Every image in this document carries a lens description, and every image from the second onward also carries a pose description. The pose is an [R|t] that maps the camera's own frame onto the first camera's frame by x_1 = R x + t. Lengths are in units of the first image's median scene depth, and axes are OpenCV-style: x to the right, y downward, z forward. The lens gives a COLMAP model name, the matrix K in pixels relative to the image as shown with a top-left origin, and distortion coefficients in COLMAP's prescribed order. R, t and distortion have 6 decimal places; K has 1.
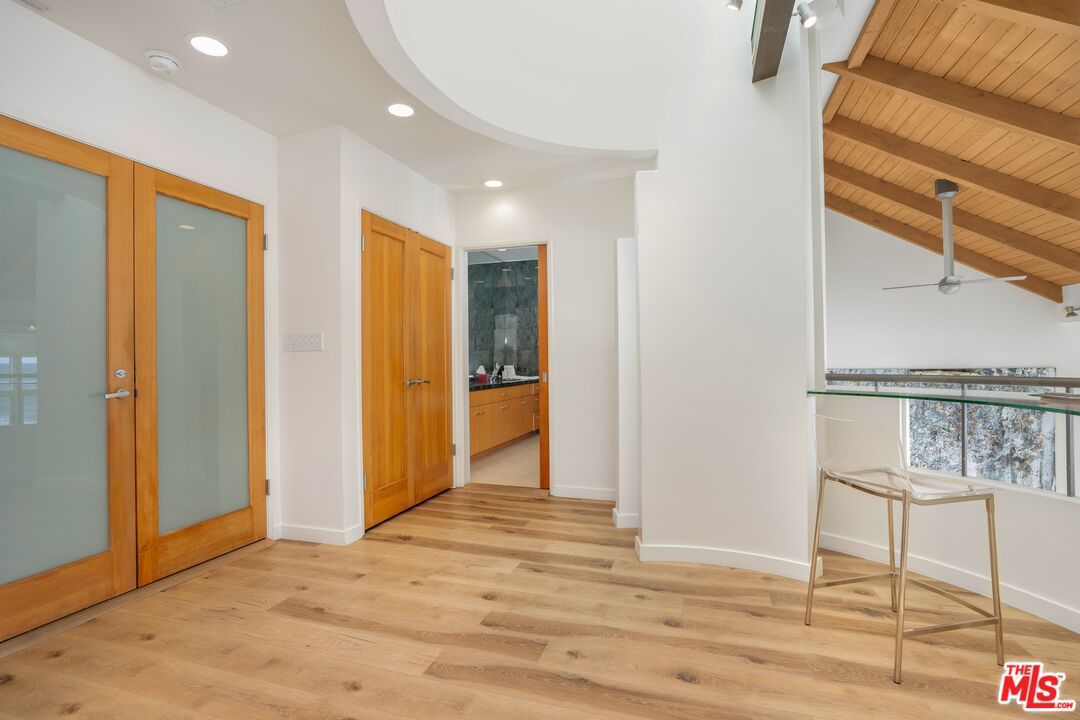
lens RADIAL K [[505.4, 0, 539.5], [0, 505.4, 360.4], [0, 0, 1]] dist [0.002156, 0.002247]
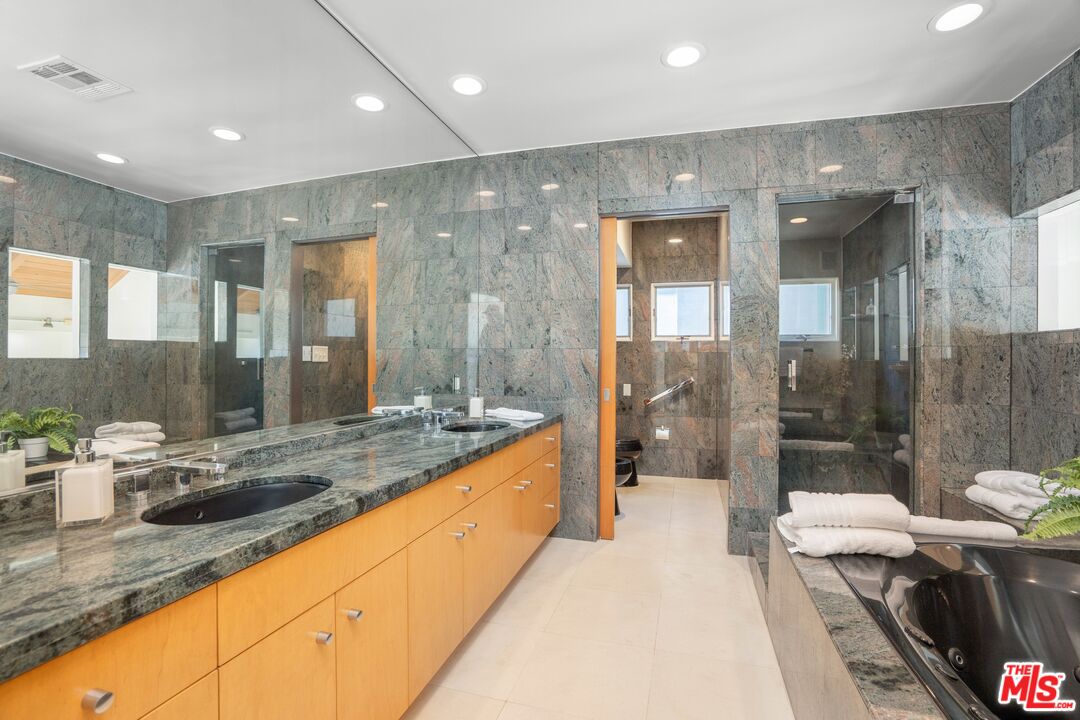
lens RADIAL K [[505.4, 0, 541.1], [0, 505.4, 355.0], [0, 0, 1]] dist [0.002156, 0.002247]
pose [[0.999812, 0.006407, 0.018303, -0.005446], [-0.006523, 0.999959, 0.006262, -0.004595], [-0.018262, -0.006380, 0.999813, 0.142423]]
